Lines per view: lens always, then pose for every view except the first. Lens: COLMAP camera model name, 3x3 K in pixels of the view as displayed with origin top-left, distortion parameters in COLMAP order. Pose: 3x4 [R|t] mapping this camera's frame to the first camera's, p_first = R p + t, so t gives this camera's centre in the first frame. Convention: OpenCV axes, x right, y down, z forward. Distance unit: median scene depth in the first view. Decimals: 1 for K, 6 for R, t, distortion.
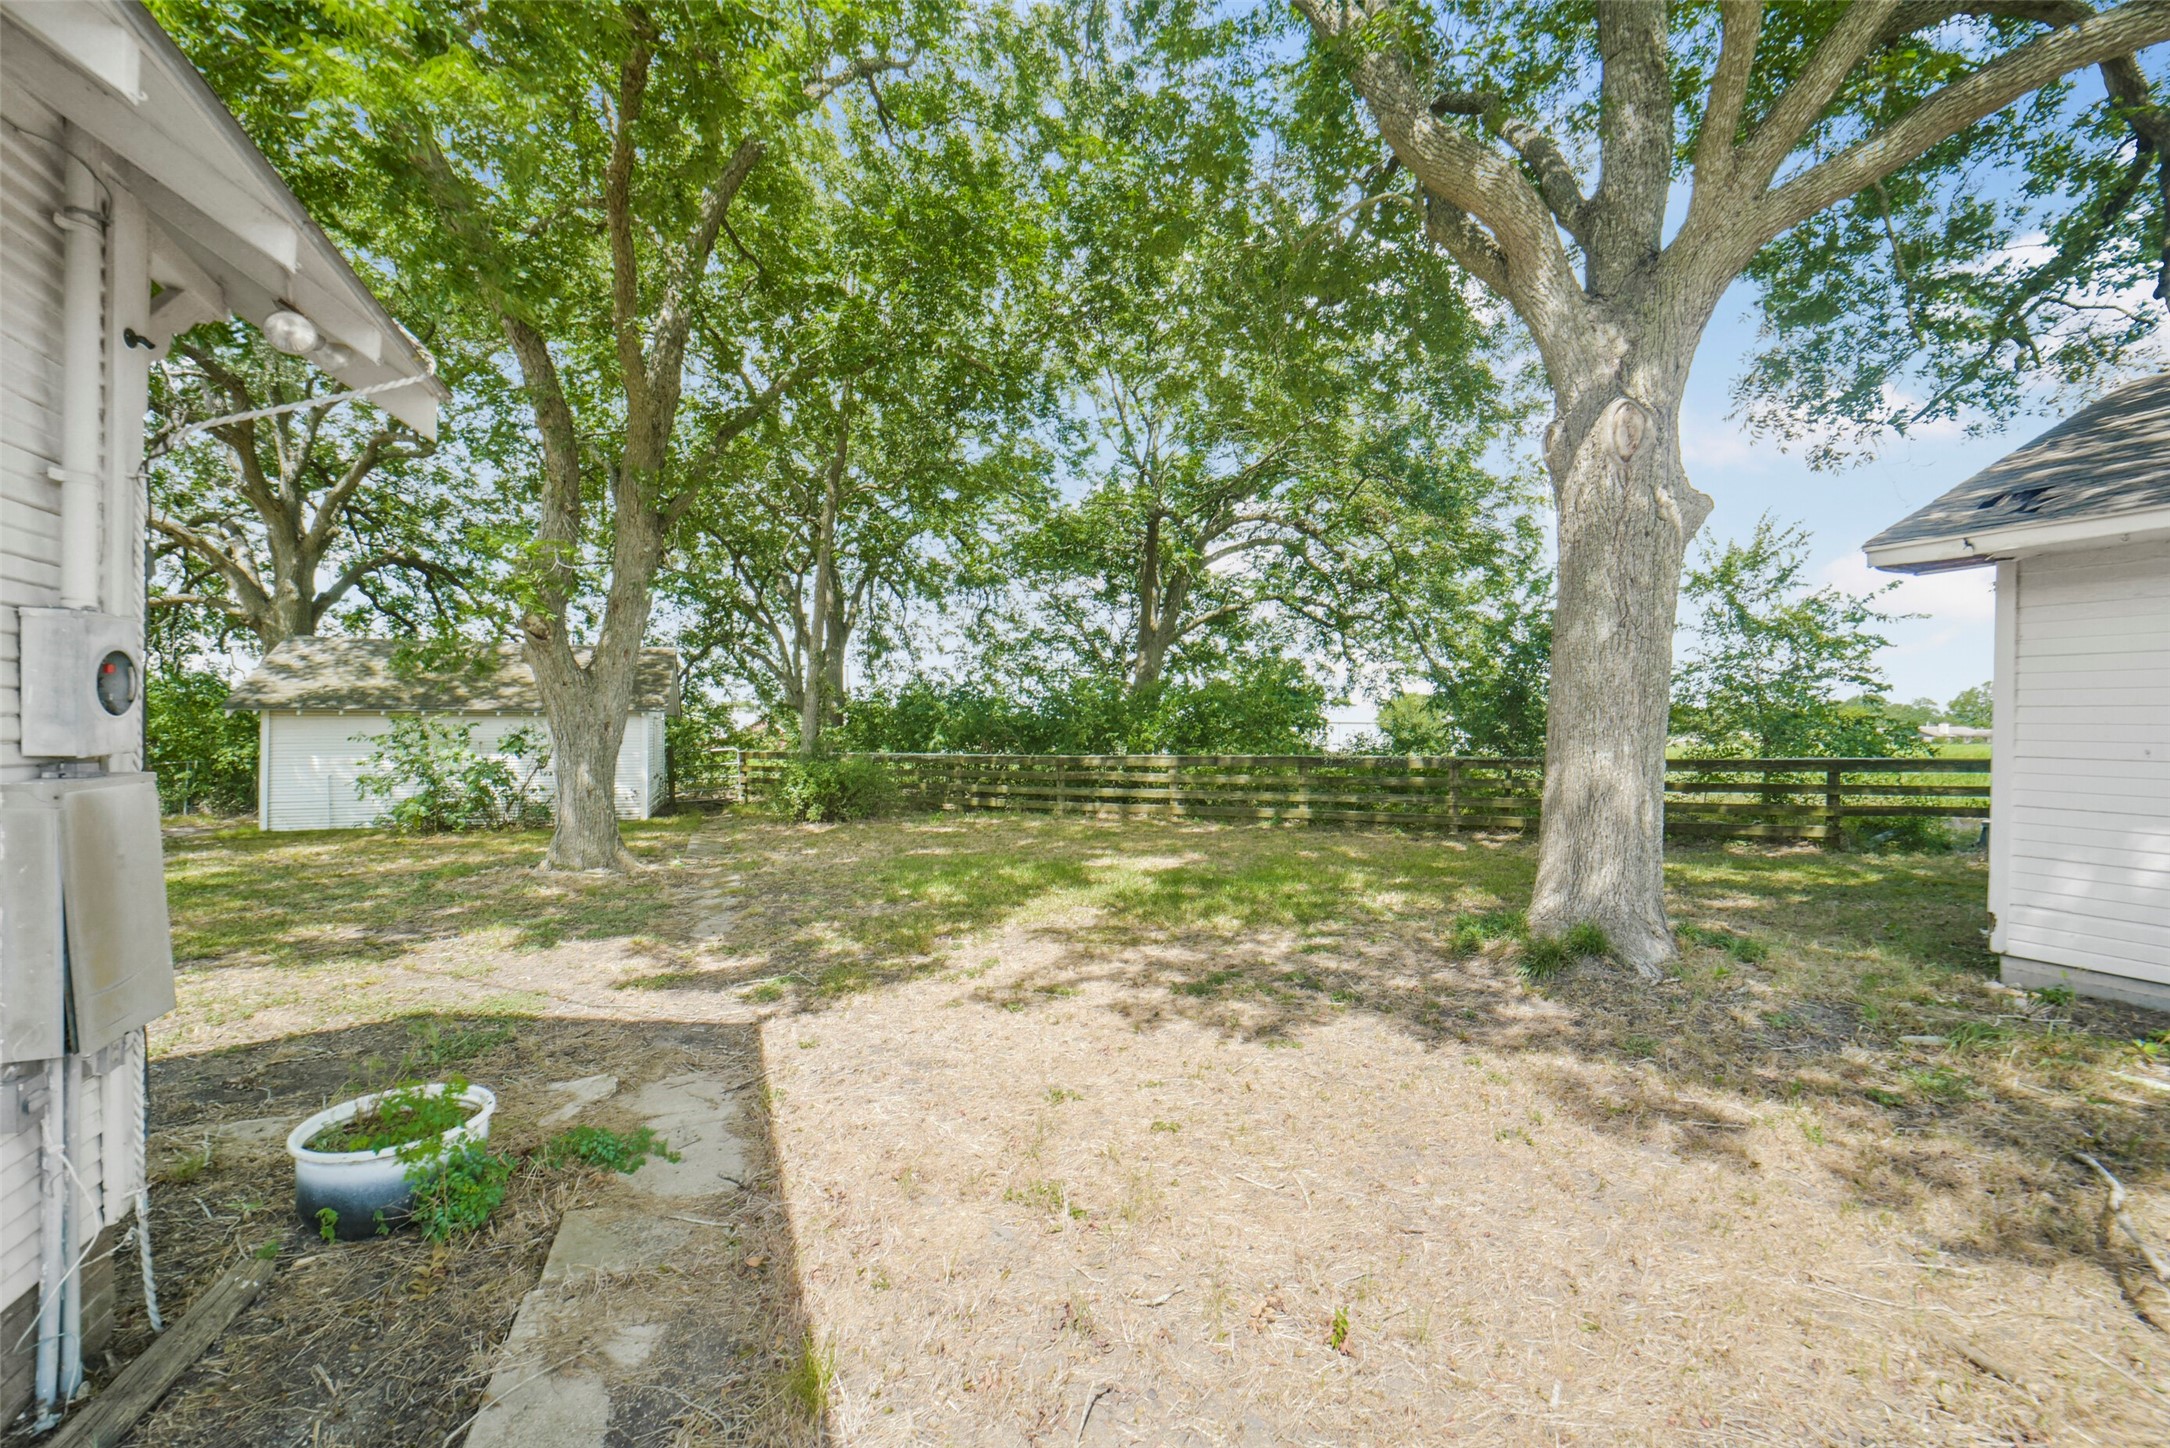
lens RADIAL K [[861.9, 0, 1097.8], [0, 861.9, 727.7], [0, 0, 1]] dist [-0.026239, 0.000271]
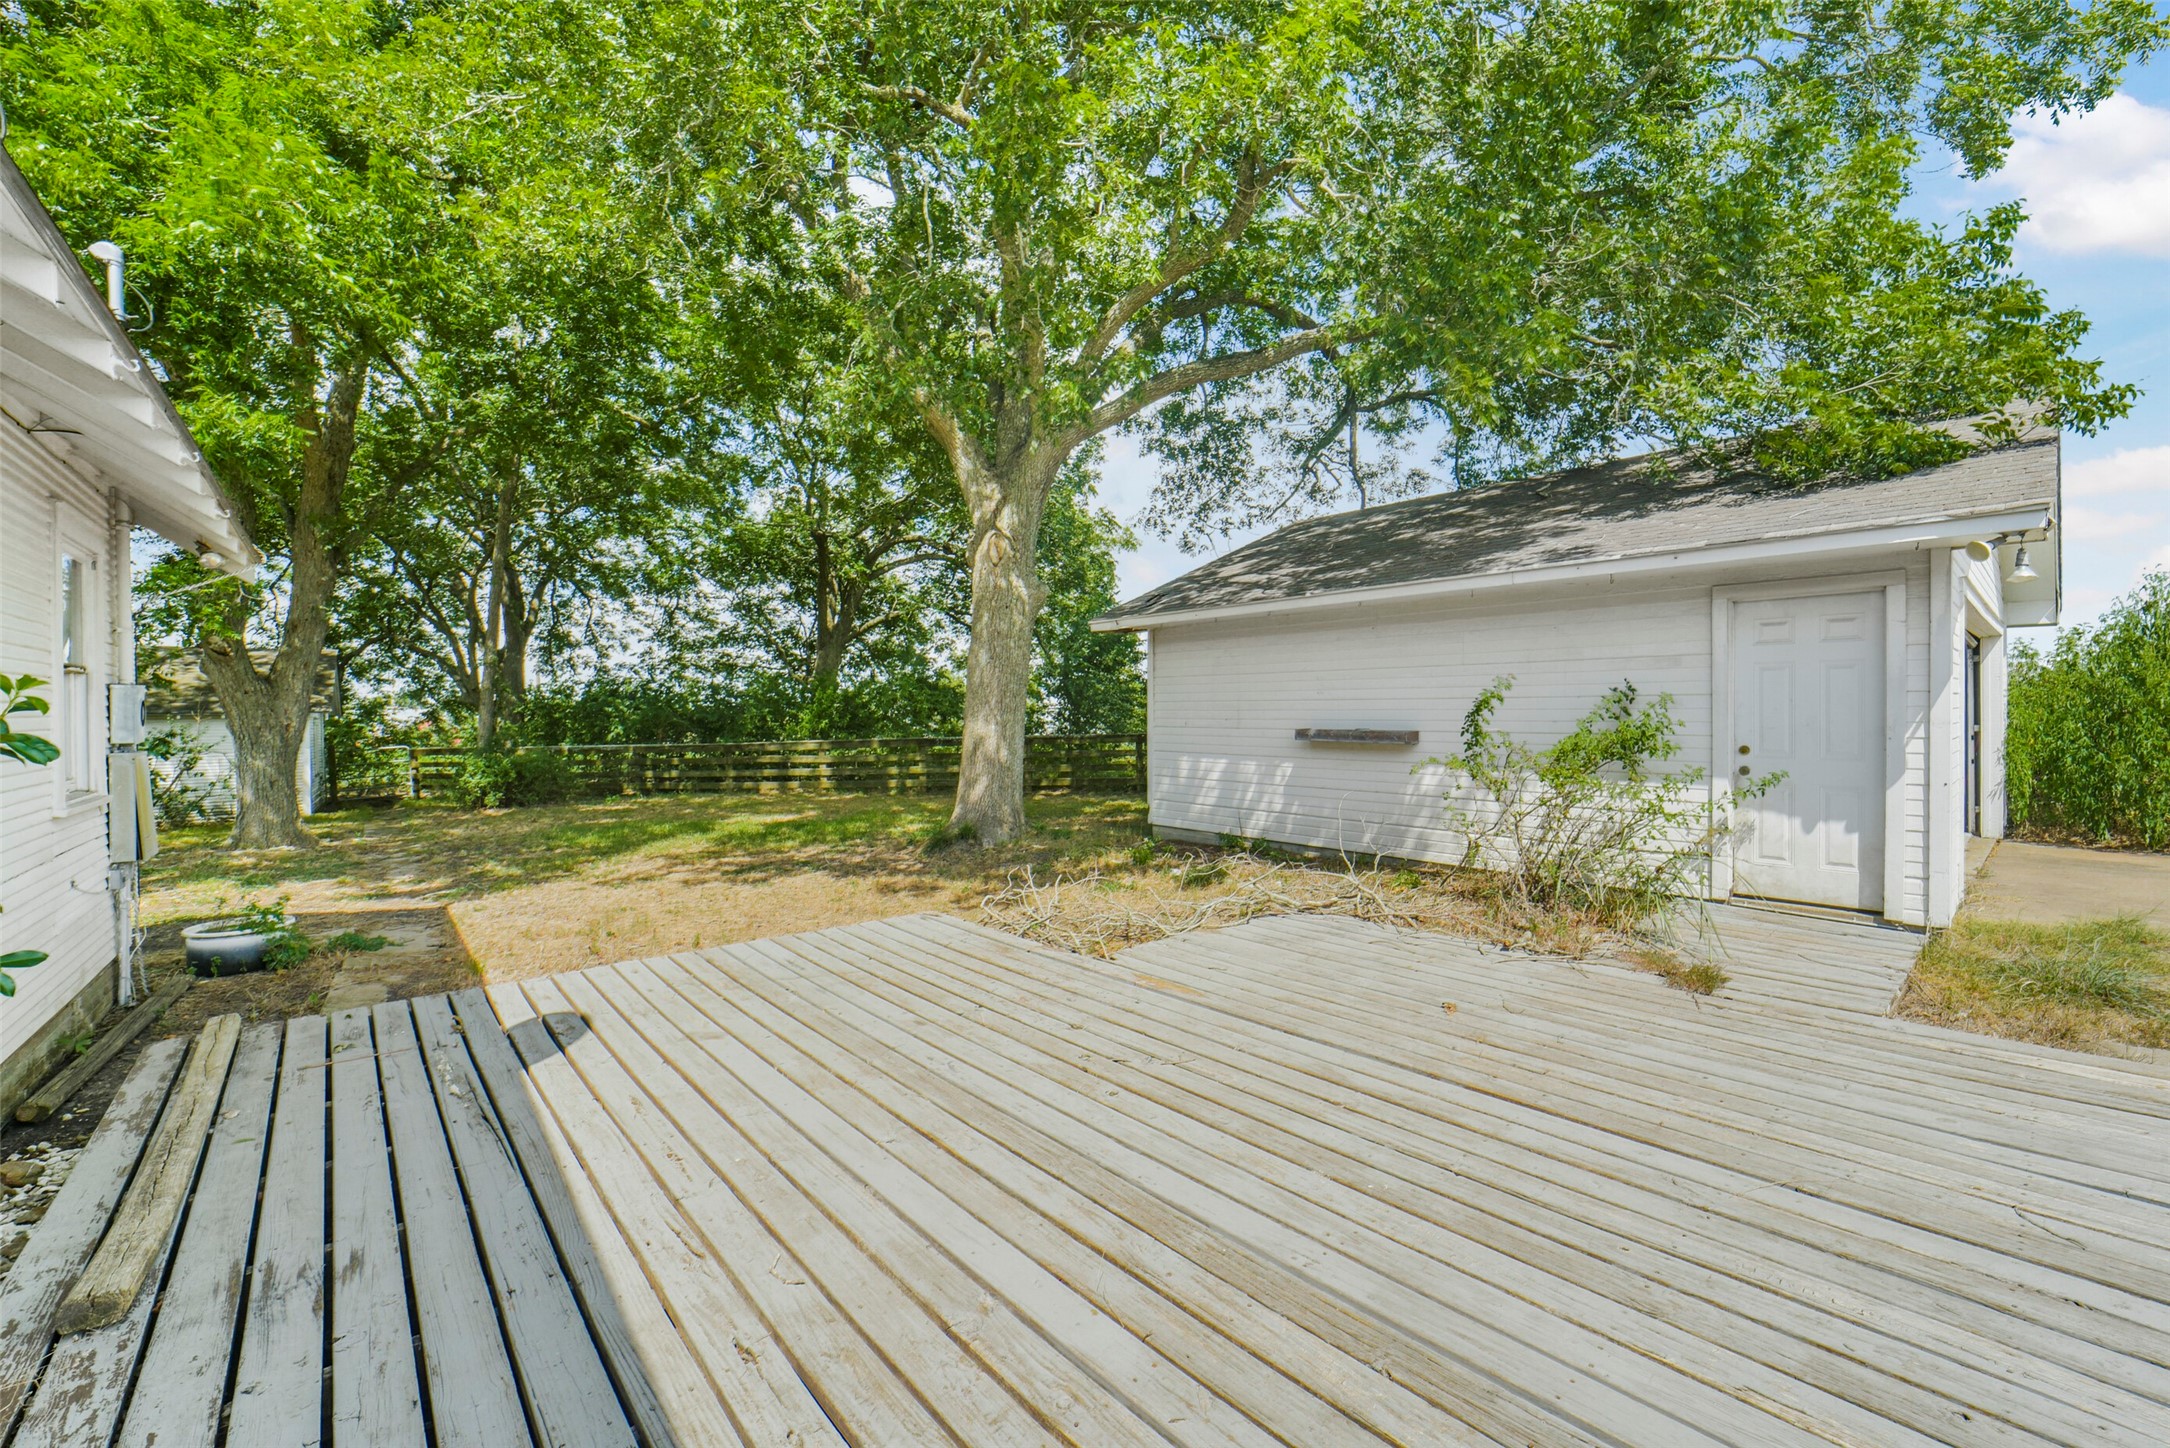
lens RADIAL K [[861.9, 0, 1097.8], [0, 861.9, 727.7], [0, 0, 1]] dist [-0.026239, 0.000271]
pose [[0.956593, -0.020748, 0.290687, 0.075413], [0.016633, 0.999724, 0.016618, -0.000255], [-0.290952, -0.011062, 0.956674, -0.206086]]
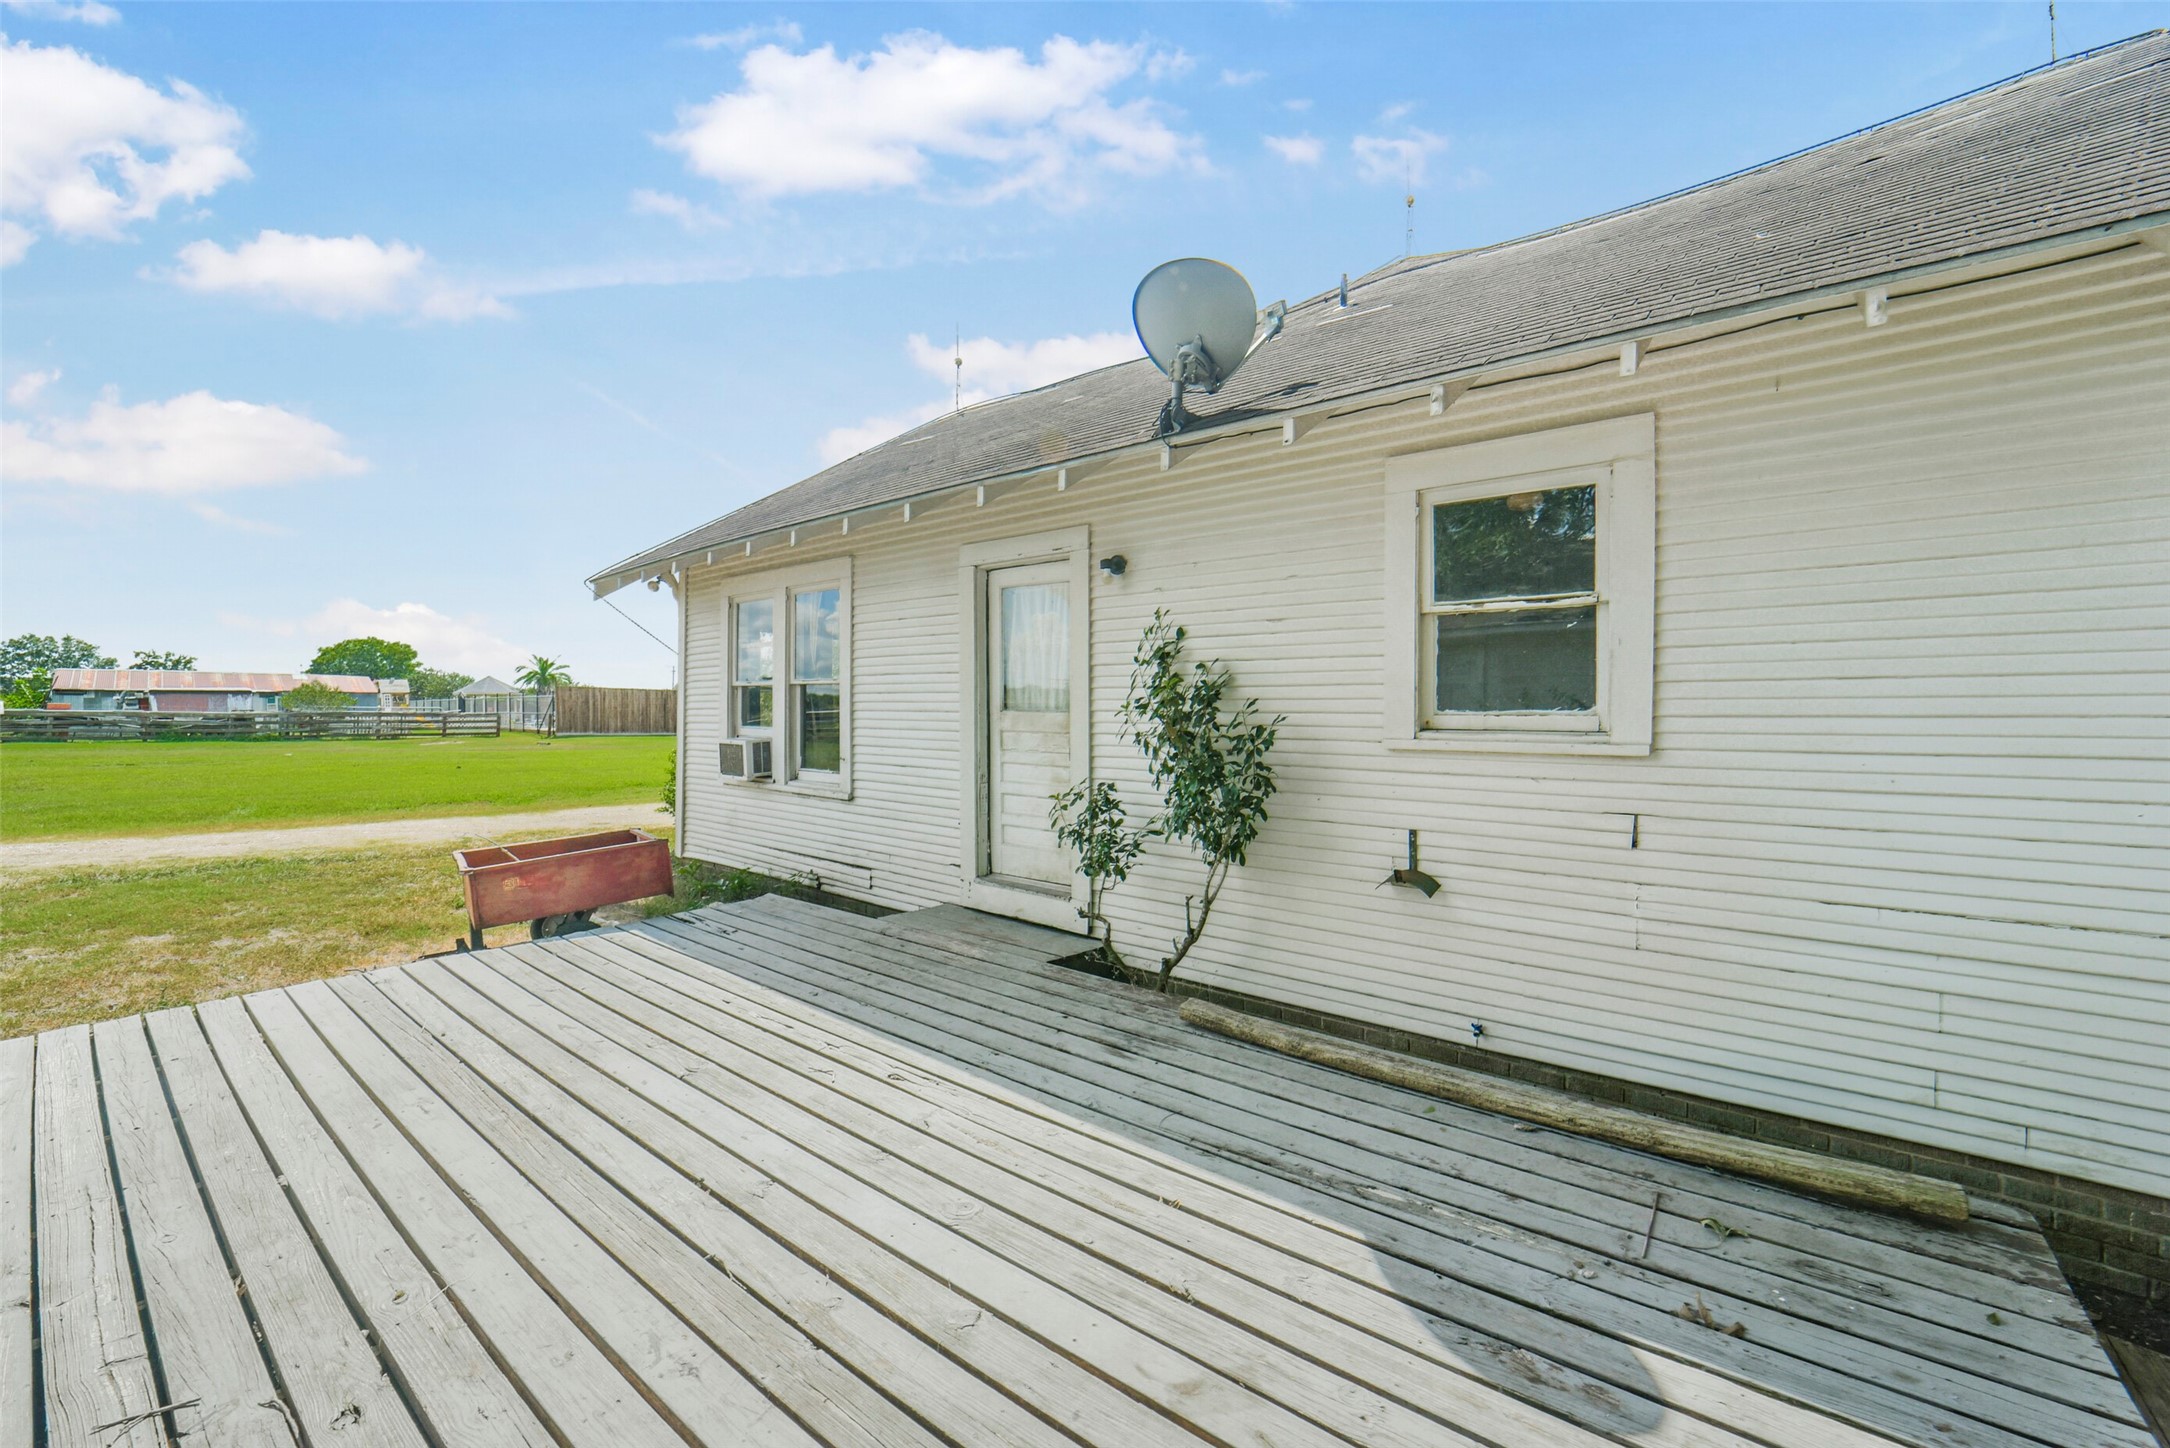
lens RADIAL K [[861.9, 0, 1097.8], [0, 861.9, 727.7], [0, 0, 1]] dist [-0.026239, 0.000271]
pose [[-0.889025, -0.011631, -0.457710, 0.093427], [-0.018077, 0.999789, 0.009705, 0.002365], [0.457501, 0.016902, -0.889048, 0.042024]]
